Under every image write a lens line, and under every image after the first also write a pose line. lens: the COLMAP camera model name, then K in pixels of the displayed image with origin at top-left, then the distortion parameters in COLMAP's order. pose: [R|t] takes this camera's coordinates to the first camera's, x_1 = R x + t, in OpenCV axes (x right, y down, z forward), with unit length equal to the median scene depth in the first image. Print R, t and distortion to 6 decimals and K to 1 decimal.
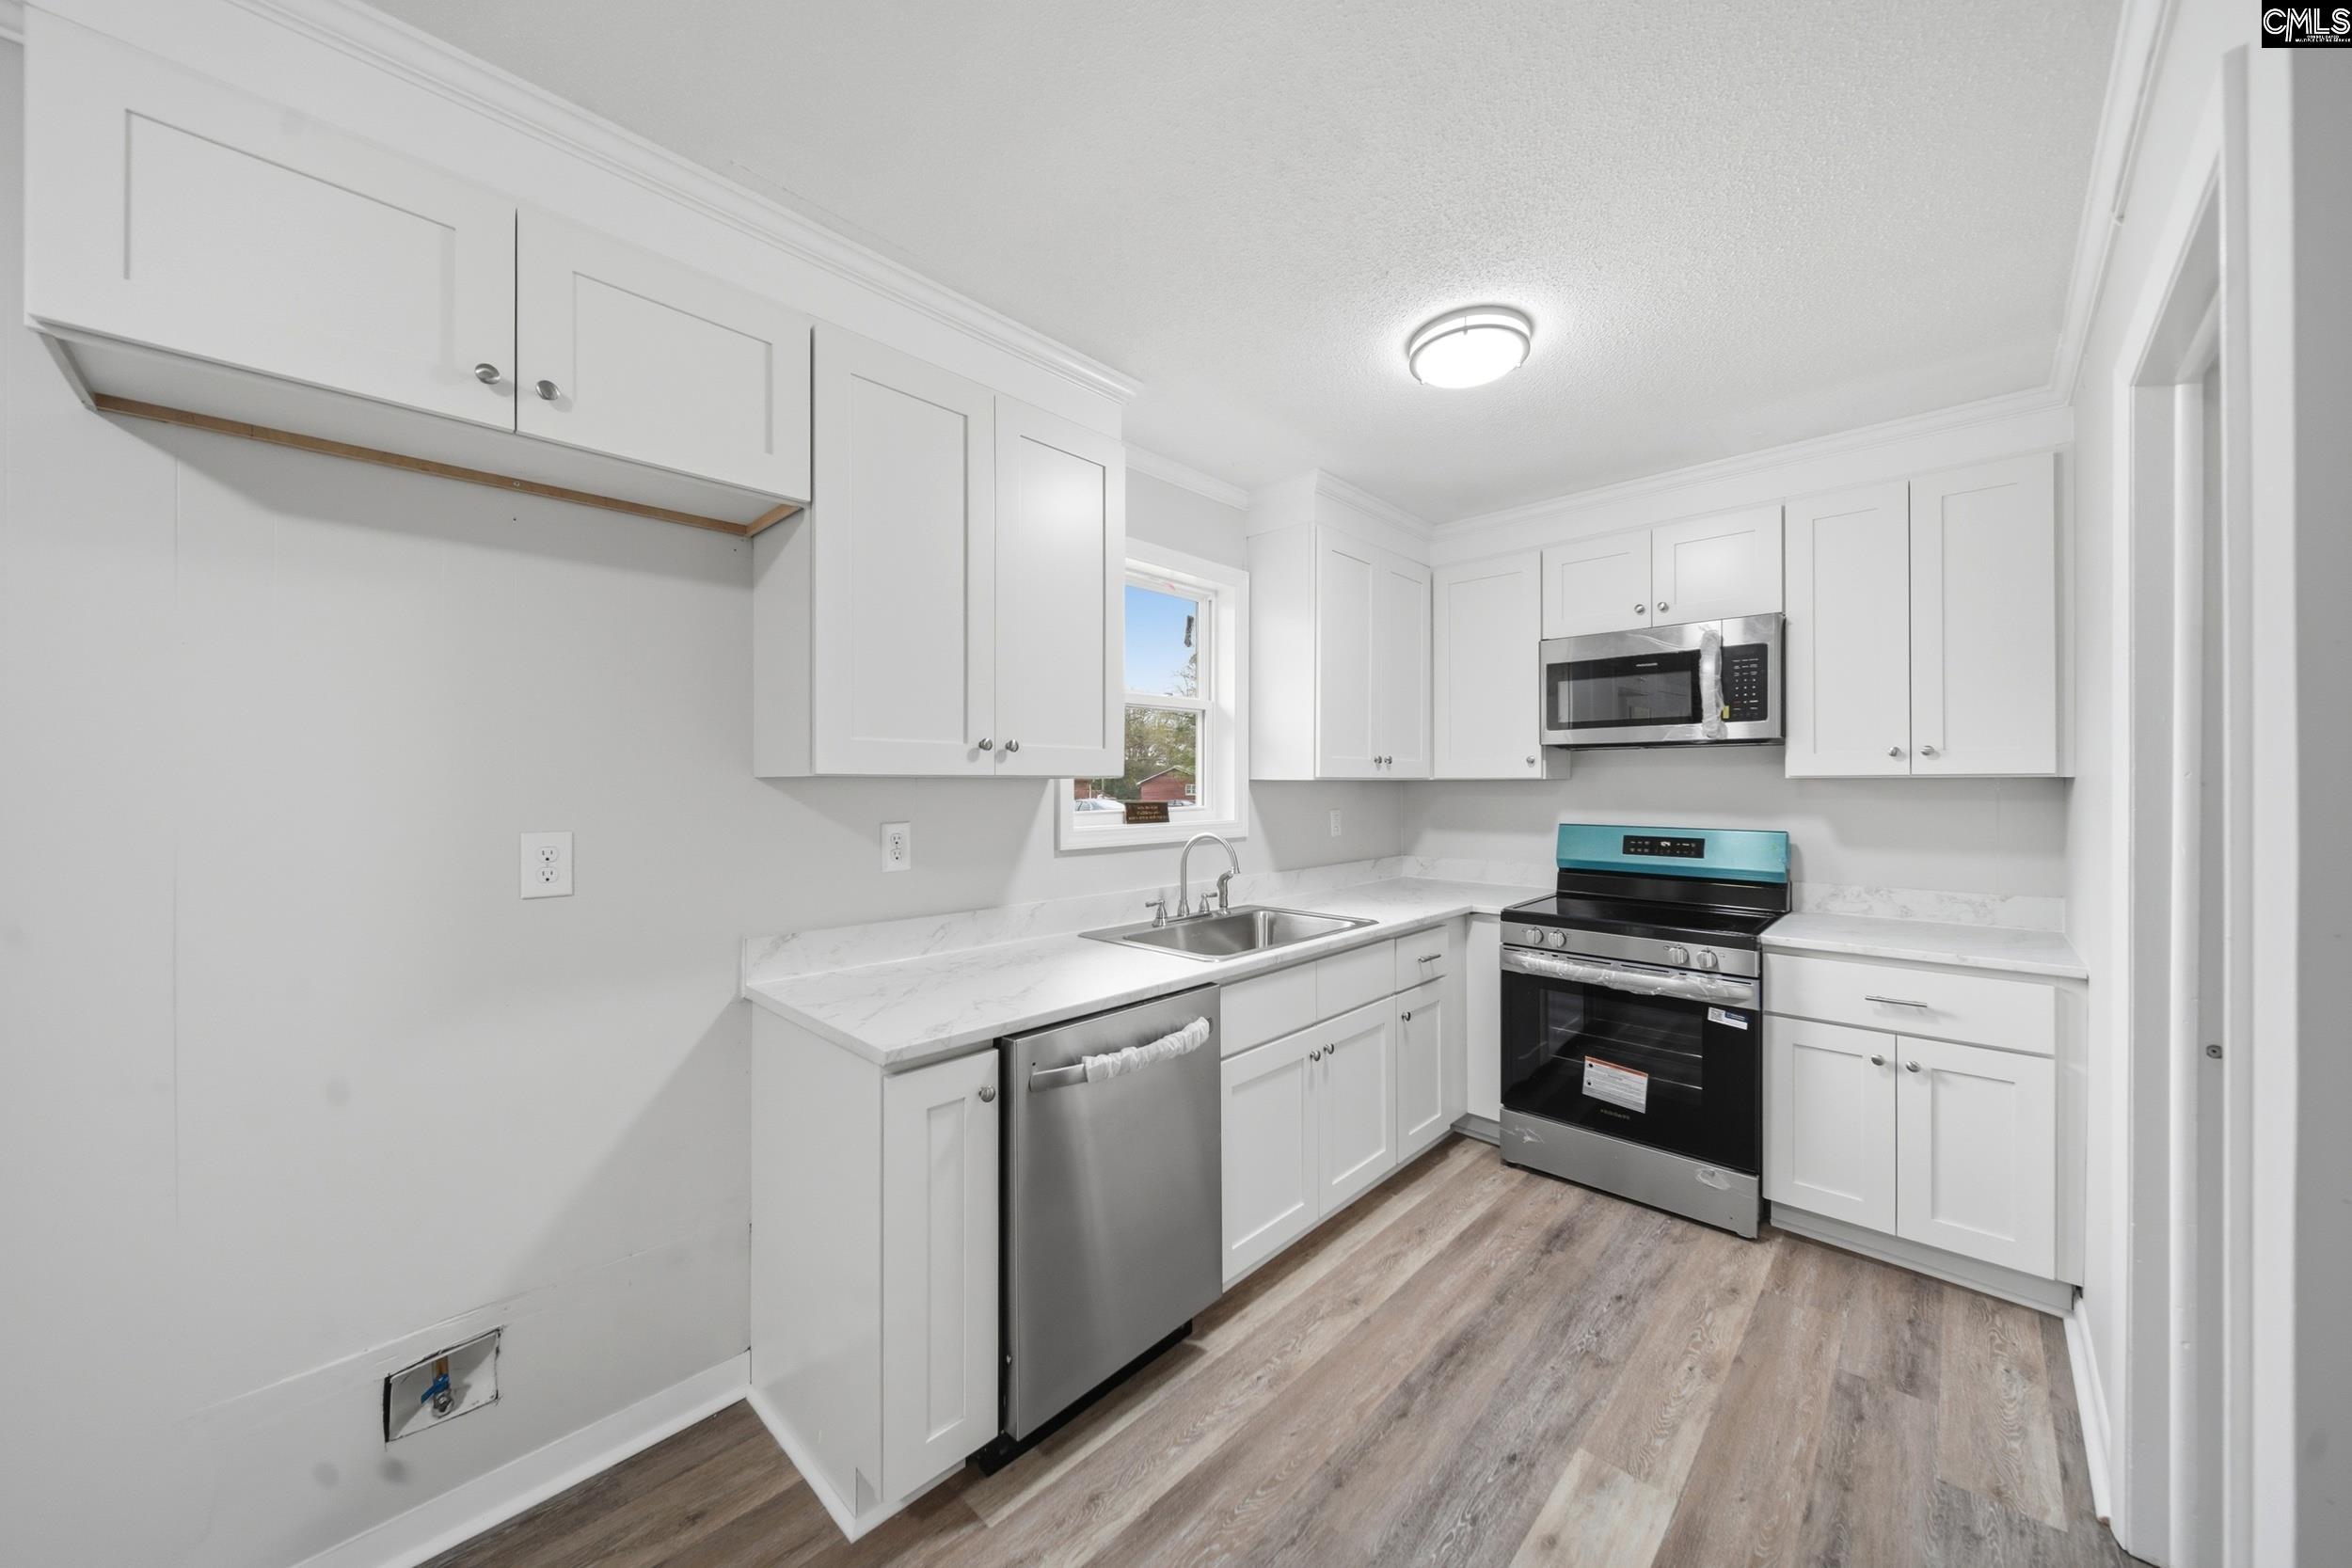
lens RADIAL K [[823.0, 0, 1180.9], [0, 823.0, 780.6], [0, 0, 1]] dist [0.000888, -0.002380]
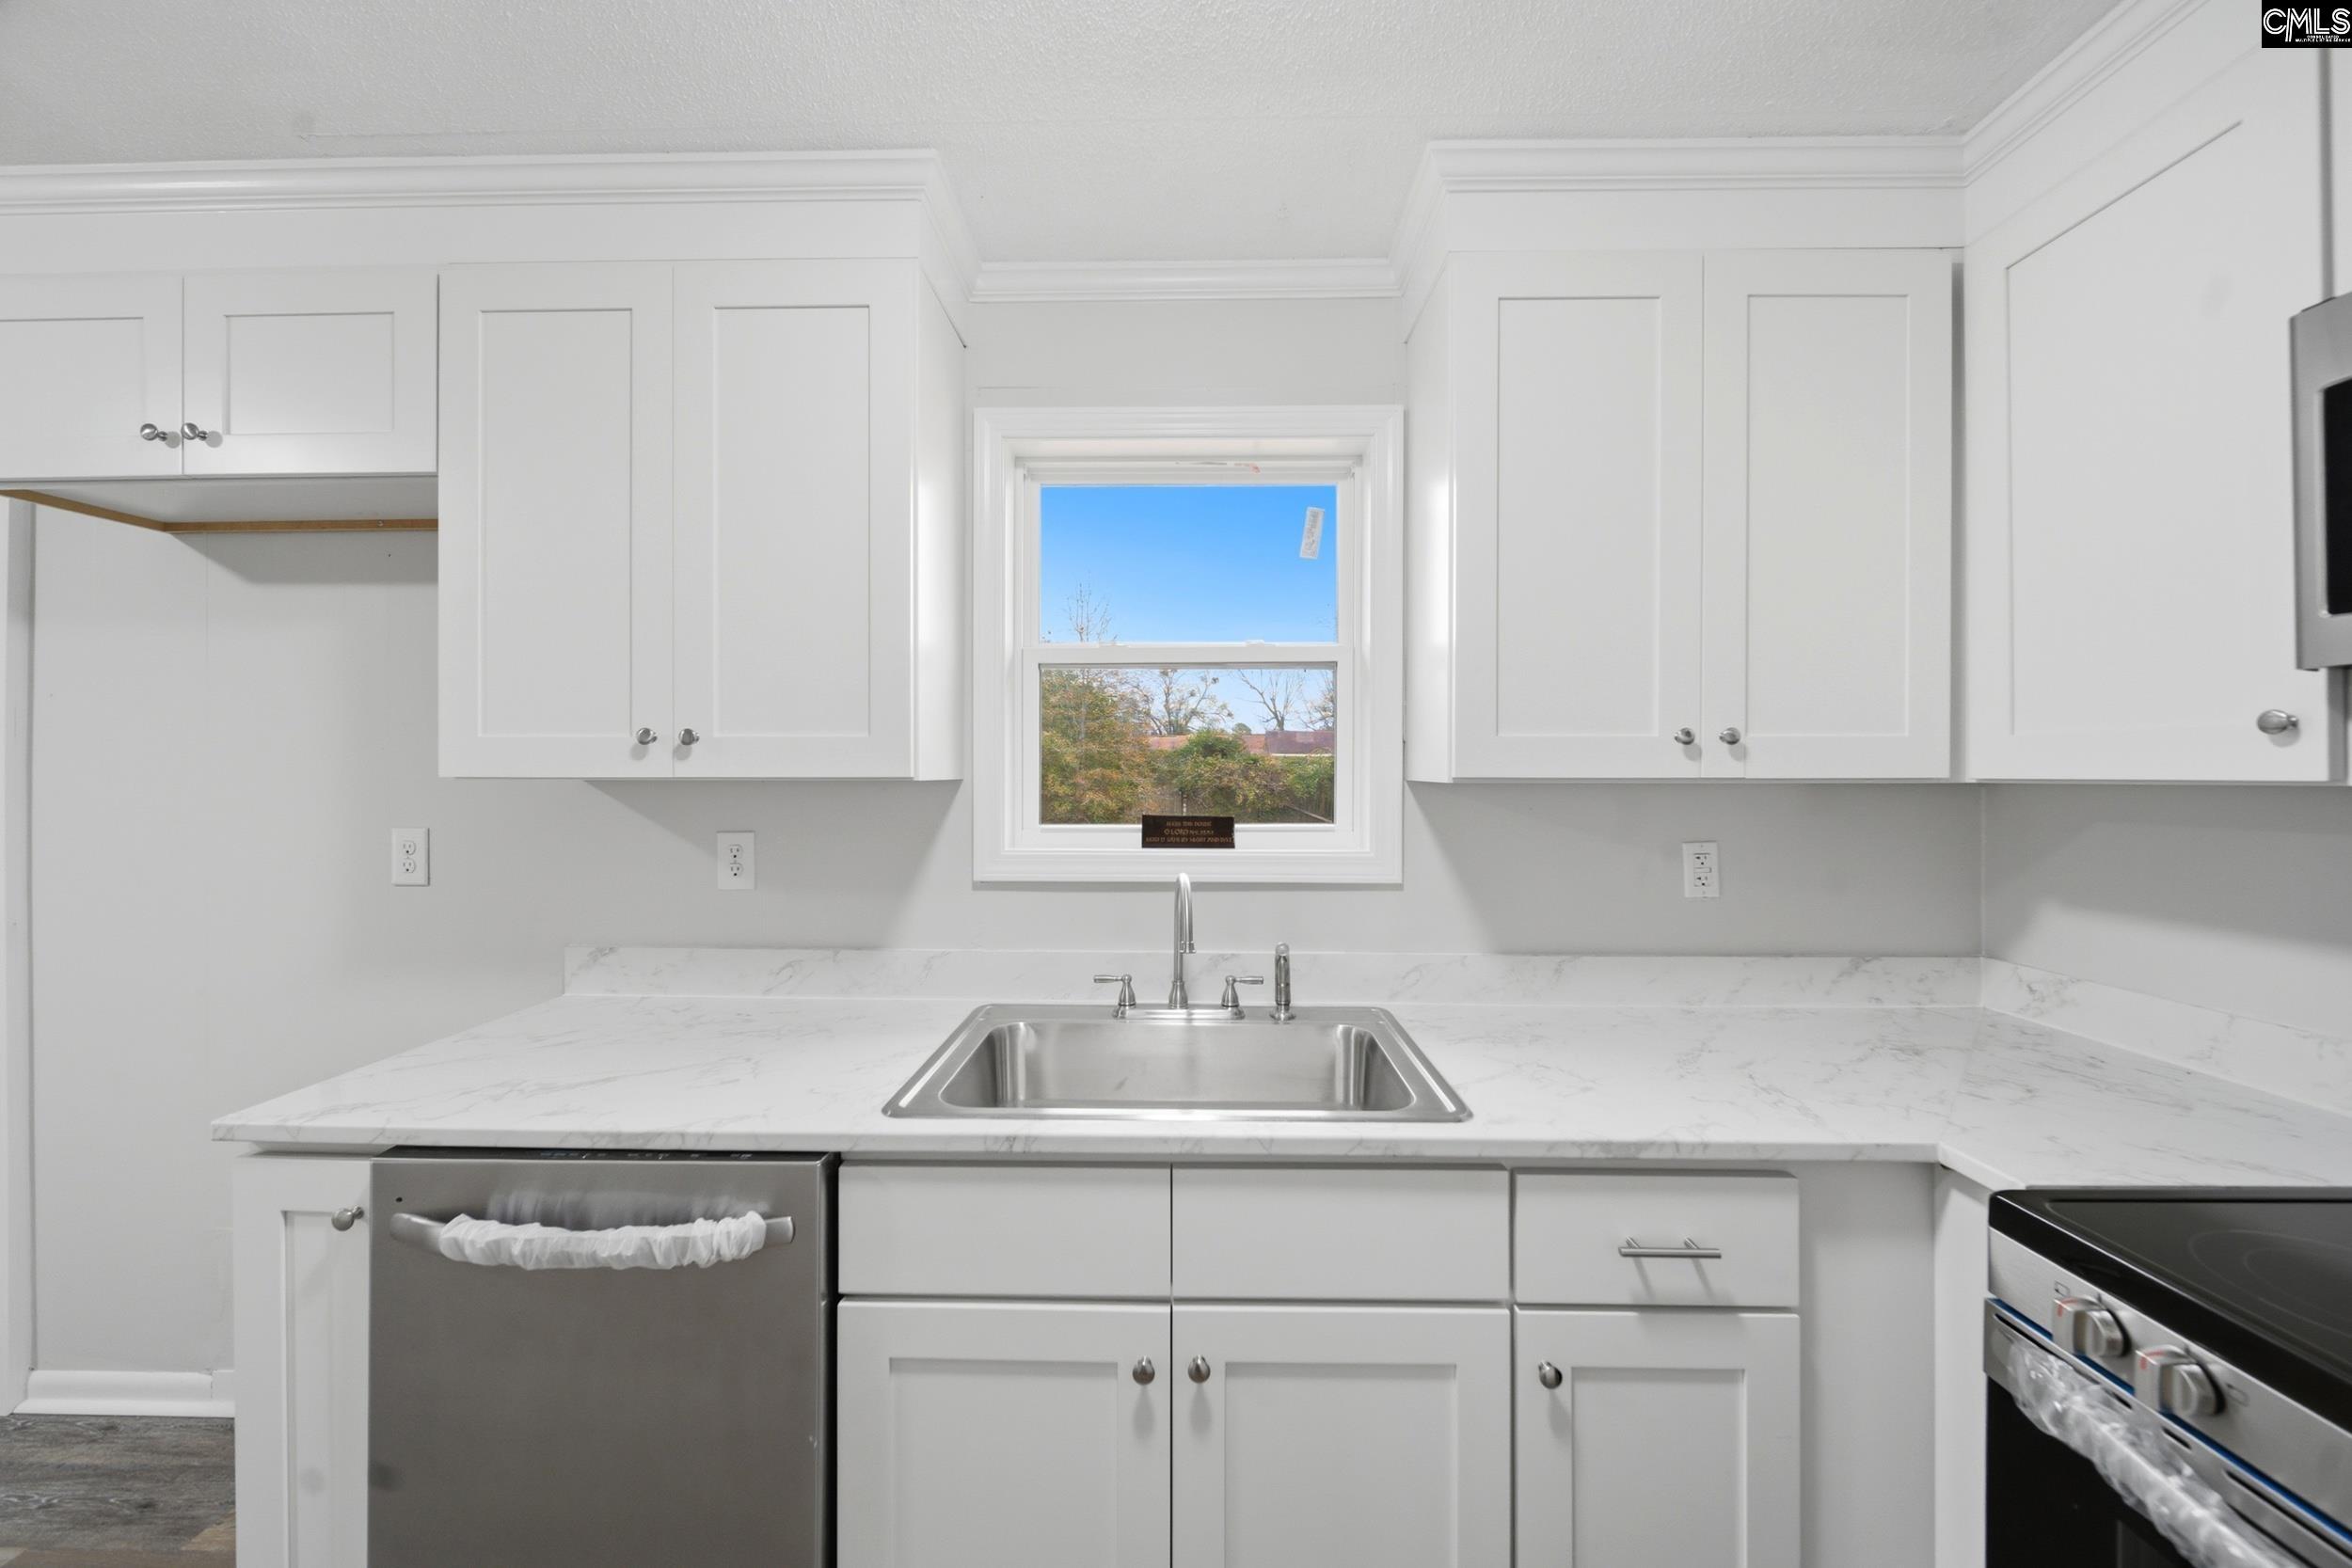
lens RADIAL K [[831.1, 0, 1177.2], [0, 831.1, 774.4], [0, 0, 1]] dist [0.001546, -0.001918]
pose [[0.671311, 0.003532, -0.741168, 0.471362], [0.000969, 0.999984, 0.005642, -0.009687], [0.741175, -0.004506, 0.671296, 0.615882]]
